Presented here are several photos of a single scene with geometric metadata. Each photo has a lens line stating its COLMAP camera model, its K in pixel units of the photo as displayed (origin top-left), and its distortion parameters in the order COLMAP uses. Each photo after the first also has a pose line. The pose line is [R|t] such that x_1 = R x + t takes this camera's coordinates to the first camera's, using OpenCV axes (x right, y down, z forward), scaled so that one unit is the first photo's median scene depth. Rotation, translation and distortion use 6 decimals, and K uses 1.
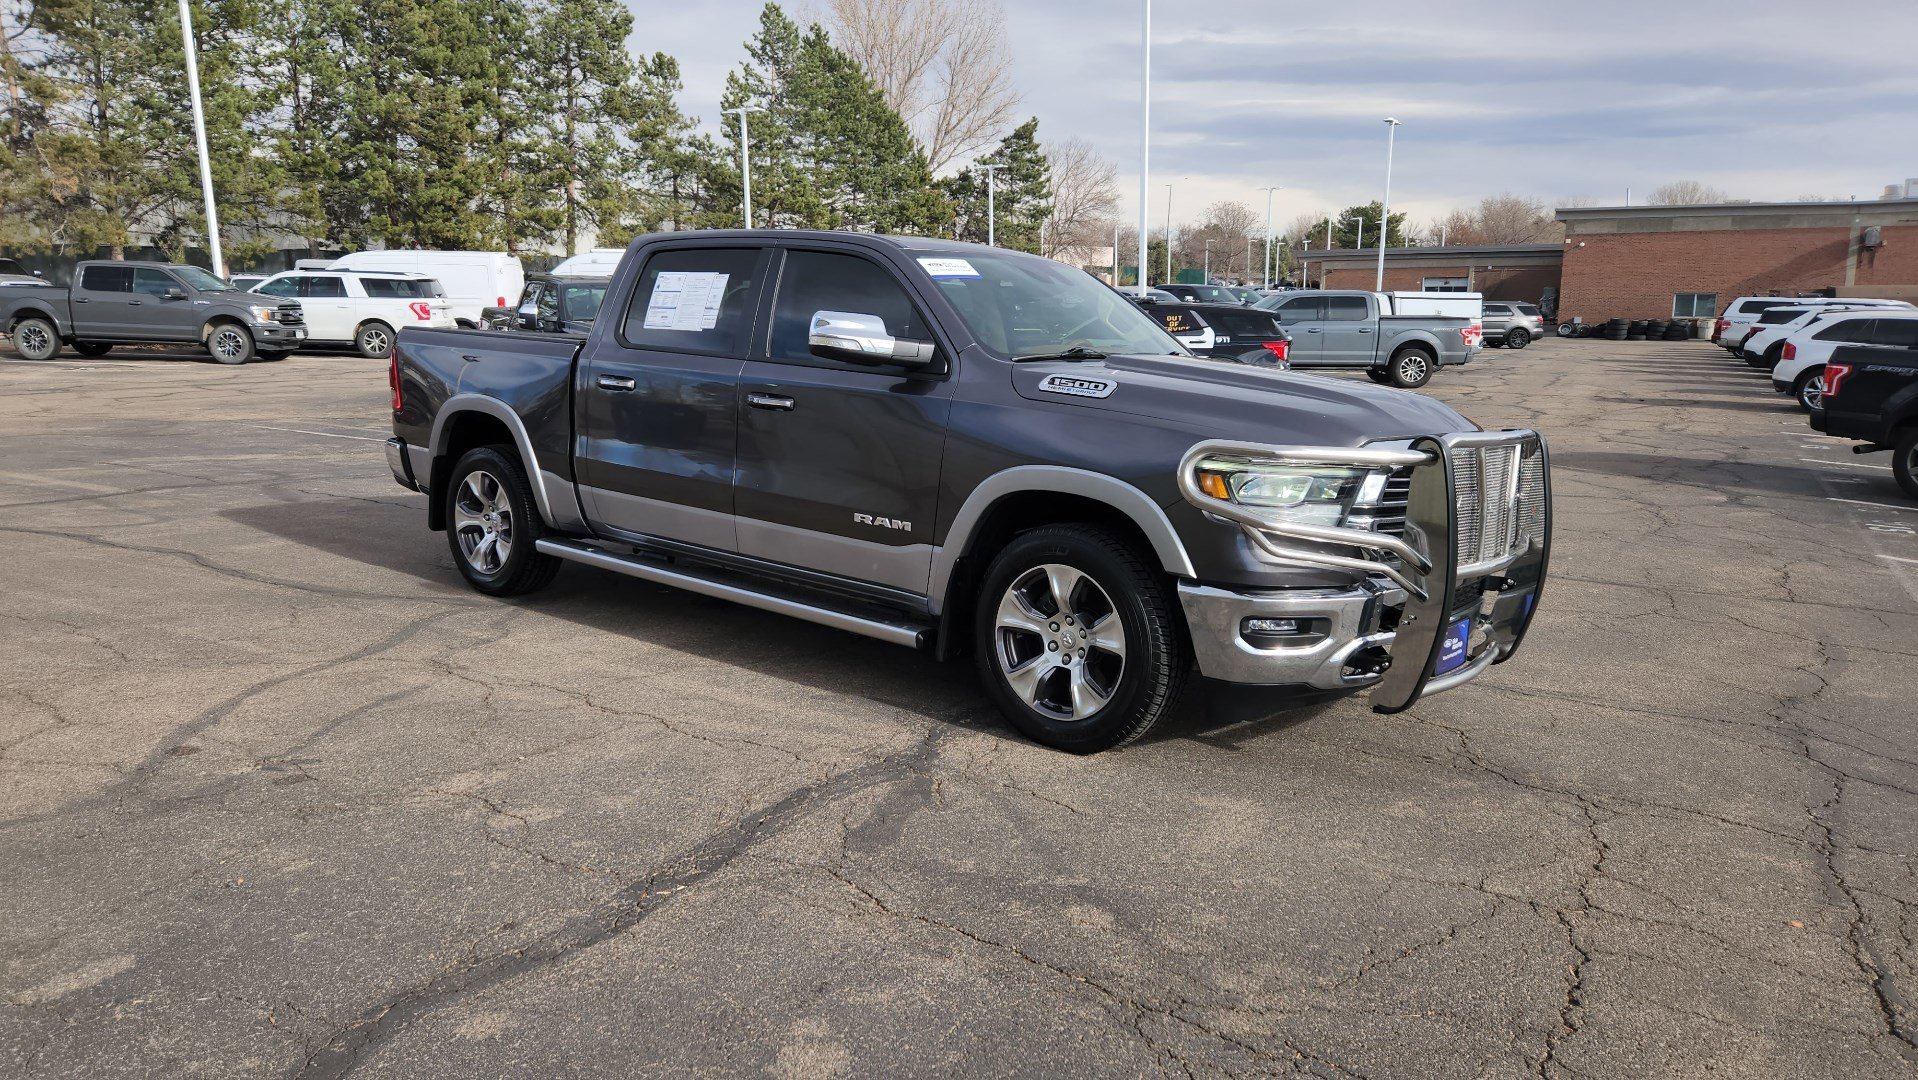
lens RADIAL K [[1282.1, 0, 921.4], [0, 1282.1, 539.4], [0, 0, 1]] dist [0.067207, -0.048765]
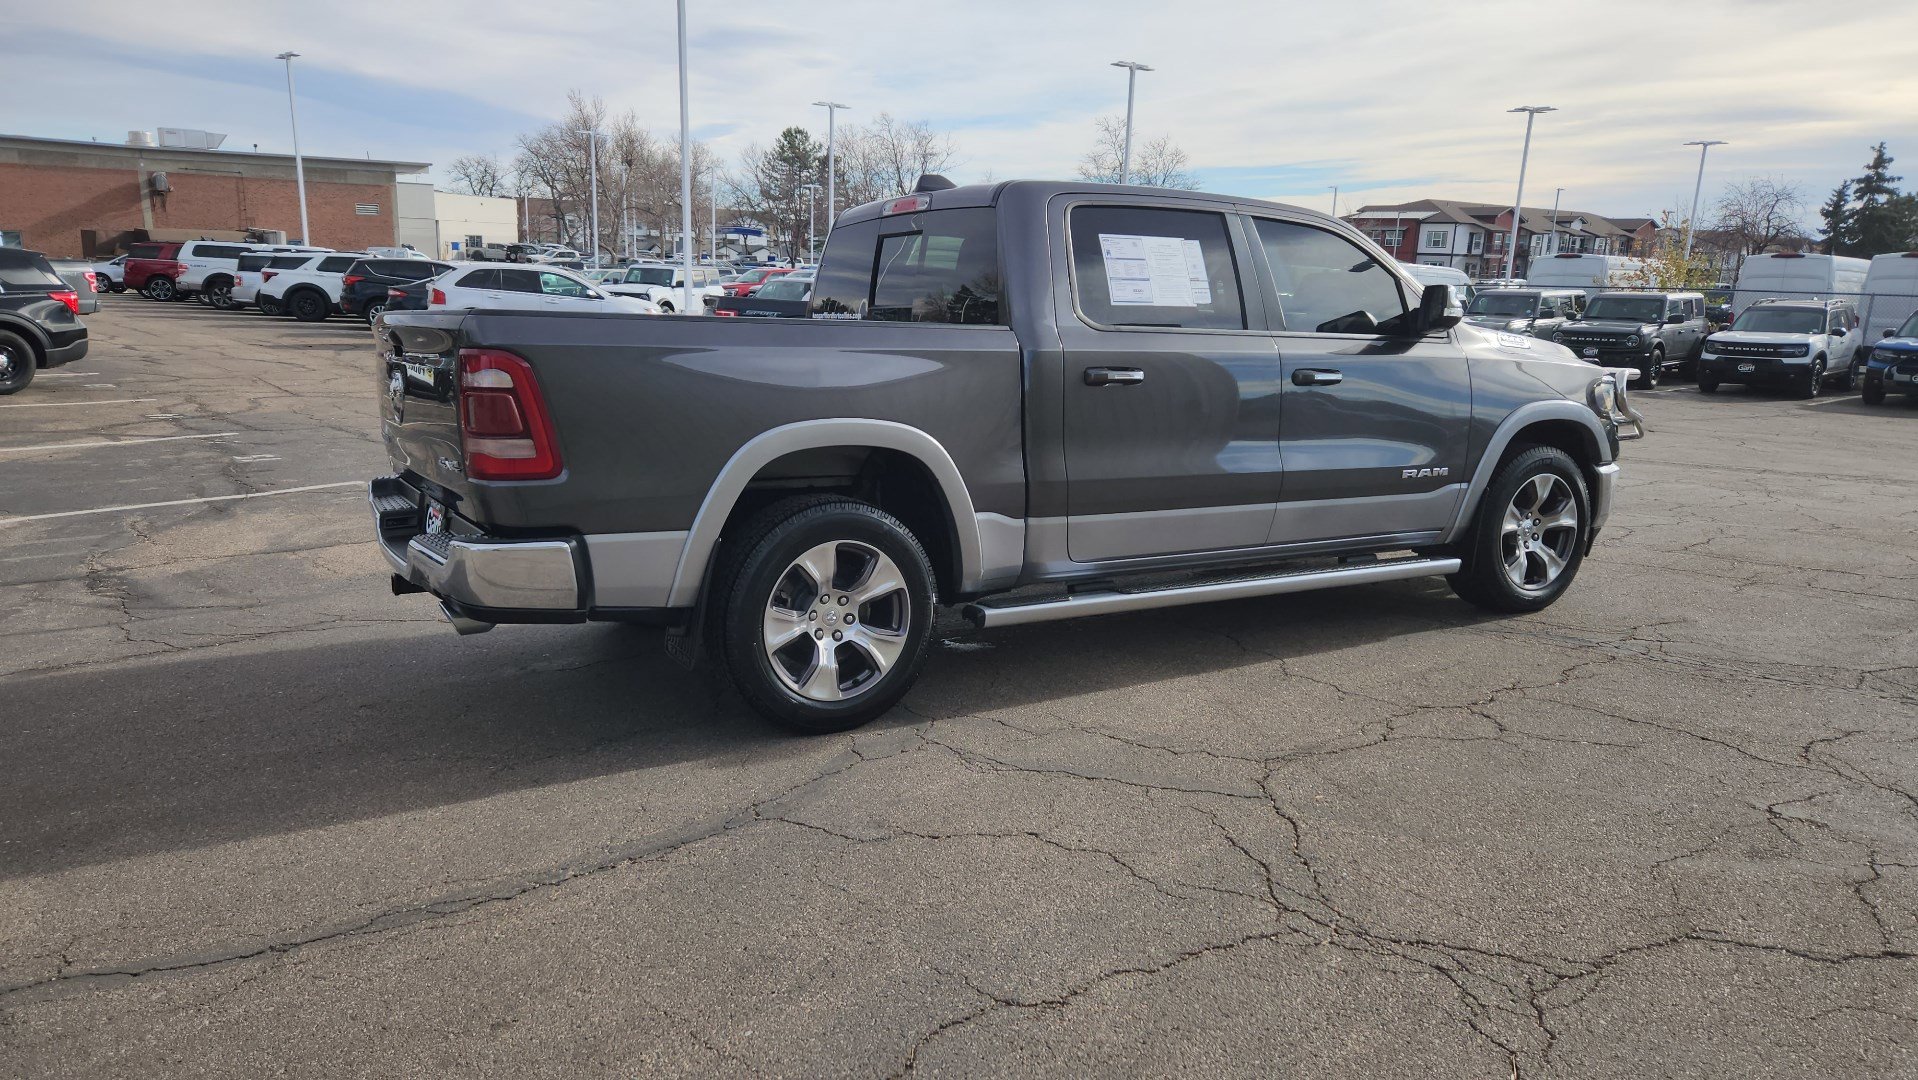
lens RADIAL K [[1281.8, 0, 922.1], [0, 1281.8, 552.0], [0, 0, 1]] dist [0.070824, -0.054811]
pose [[0.327638, -0.201084, 0.923157, -0.893086], [0.149851, 0.975781, 0.159363, -0.139052], [-0.932844, 0.086122, 0.349835, 0.737793]]
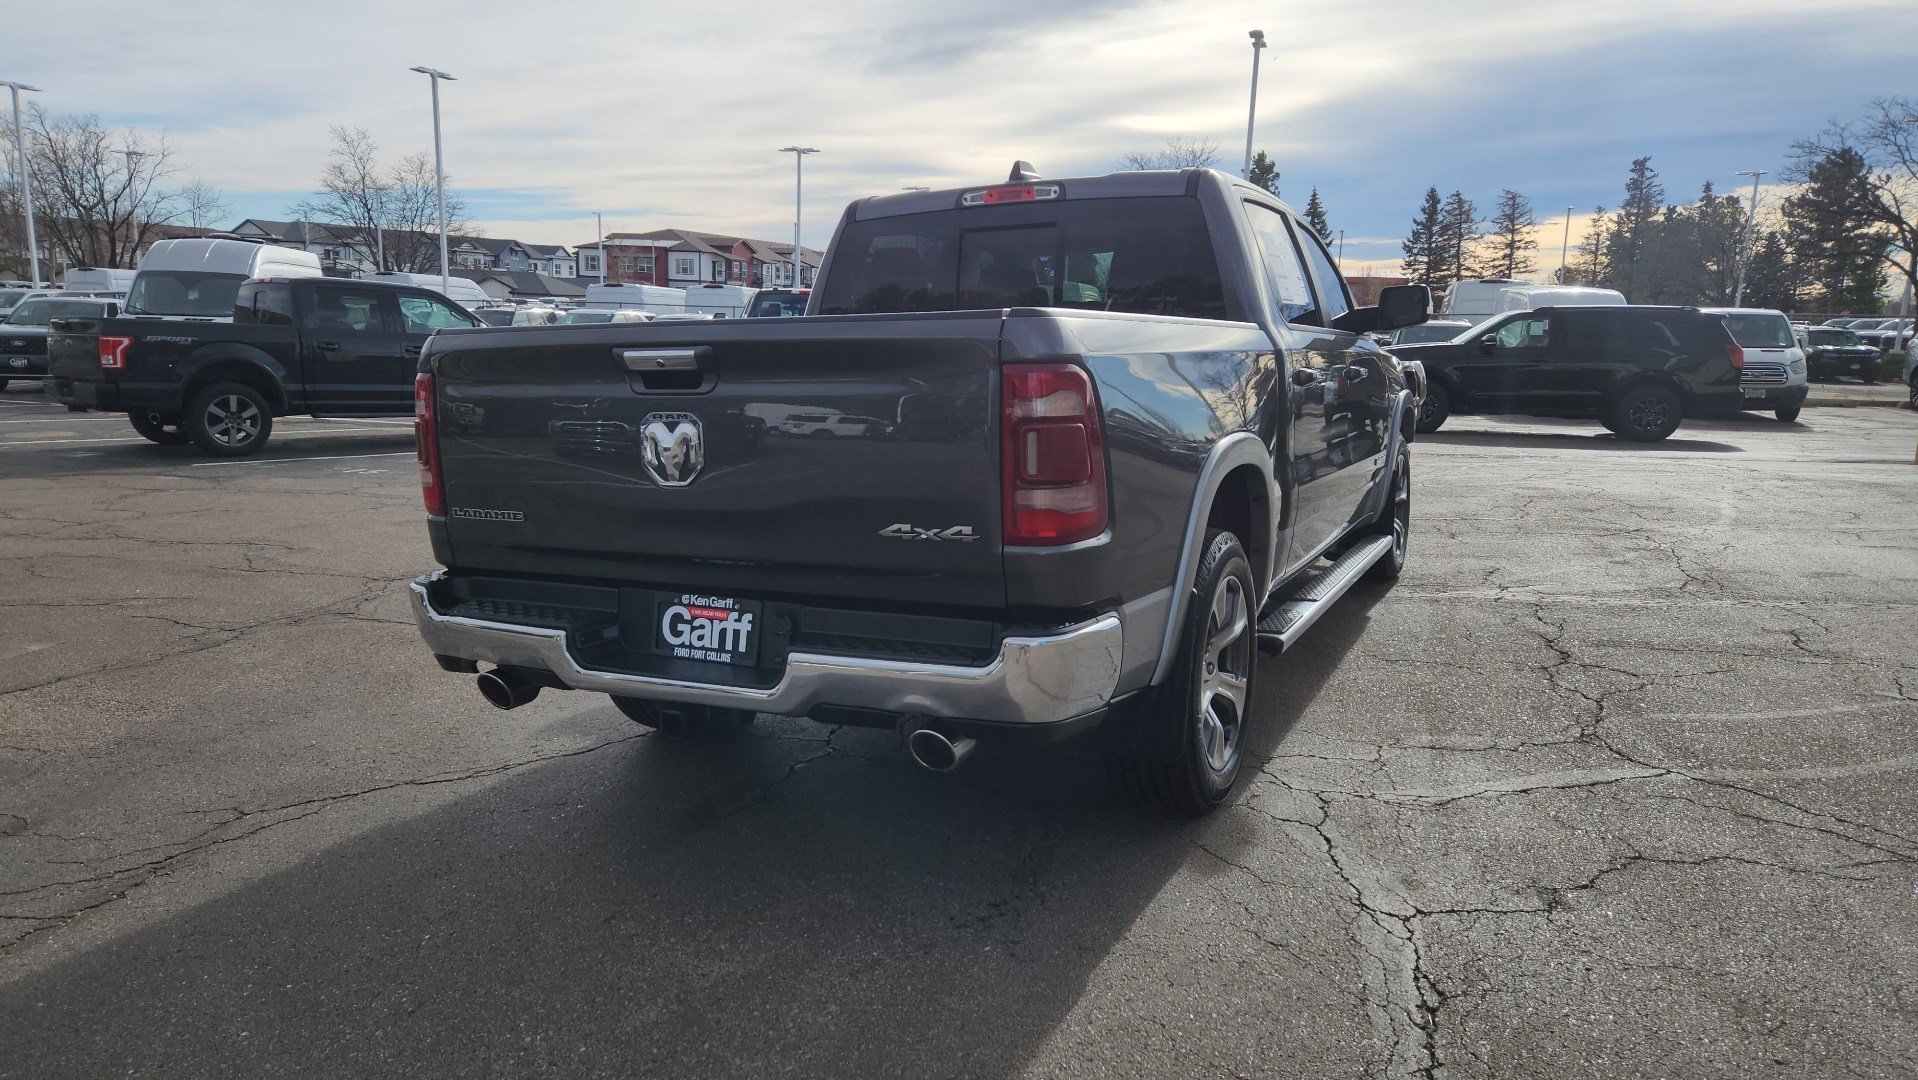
lens RADIAL K [[1281.8, 0, 926.6], [0, 1281.8, 545.2], [0, 0, 1]] dist [0.070824, -0.054811]
pose [[-0.235548, -0.184673, 0.954156, -0.806097], [0.159228, 0.961180, 0.225341, -0.202743], [-0.958730, 0.205007, -0.196999, 1.208141]]
